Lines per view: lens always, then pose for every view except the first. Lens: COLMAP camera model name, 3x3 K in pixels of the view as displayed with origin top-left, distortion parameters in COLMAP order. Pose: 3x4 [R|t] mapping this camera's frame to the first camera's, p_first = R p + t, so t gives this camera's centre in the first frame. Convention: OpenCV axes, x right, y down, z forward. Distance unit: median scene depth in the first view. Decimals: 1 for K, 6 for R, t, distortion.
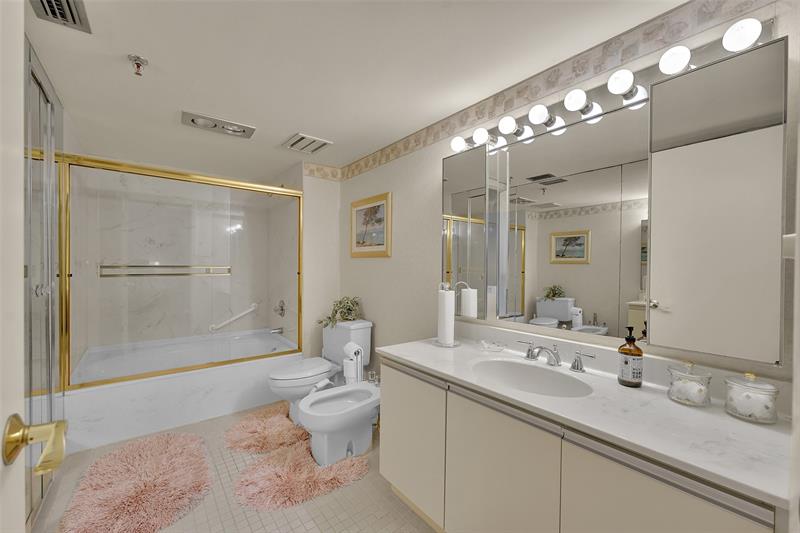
lens RADIAL K [[320.3, 0, 398.6], [0, 320.3, 267.0], [0, 0, 1]] dist [-0.003110, -0.000285]
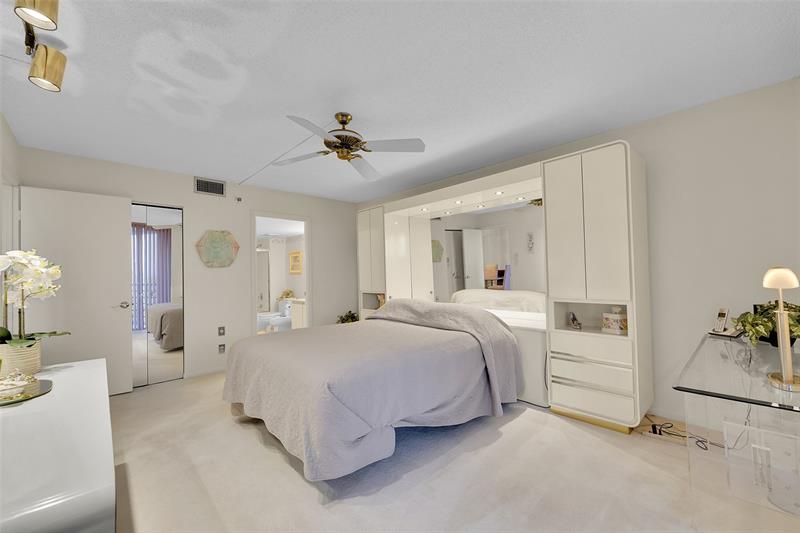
lens RADIAL K [[320.3, 0, 397.5], [0, 320.3, 266.6], [0, 0, 1]] dist [-0.003110, -0.000285]
pose [[0.996108, -0.022126, 0.085318, 0.492404], [0.024512, 0.999334, -0.027016, 0.000296], [-0.084663, 0.029002, 0.995987, -1.619938]]
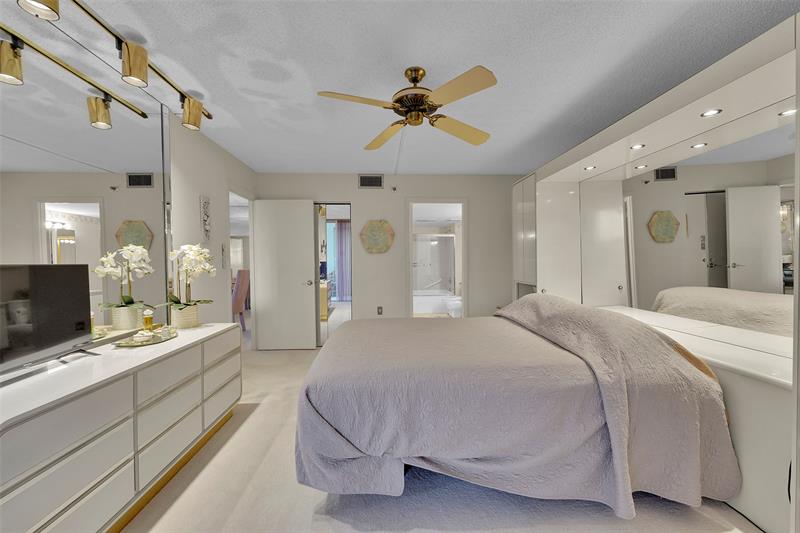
lens RADIAL K [[320.3, 0, 394.7], [0, 320.3, 268.0], [0, 0, 1]] dist [-0.003110, -0.000285]
pose [[0.815921, -0.001568, -0.578161, 0.793065], [0.012348, 0.999815, 0.014716, -0.004004], [0.578032, -0.019146, 0.815790, -1.389439]]
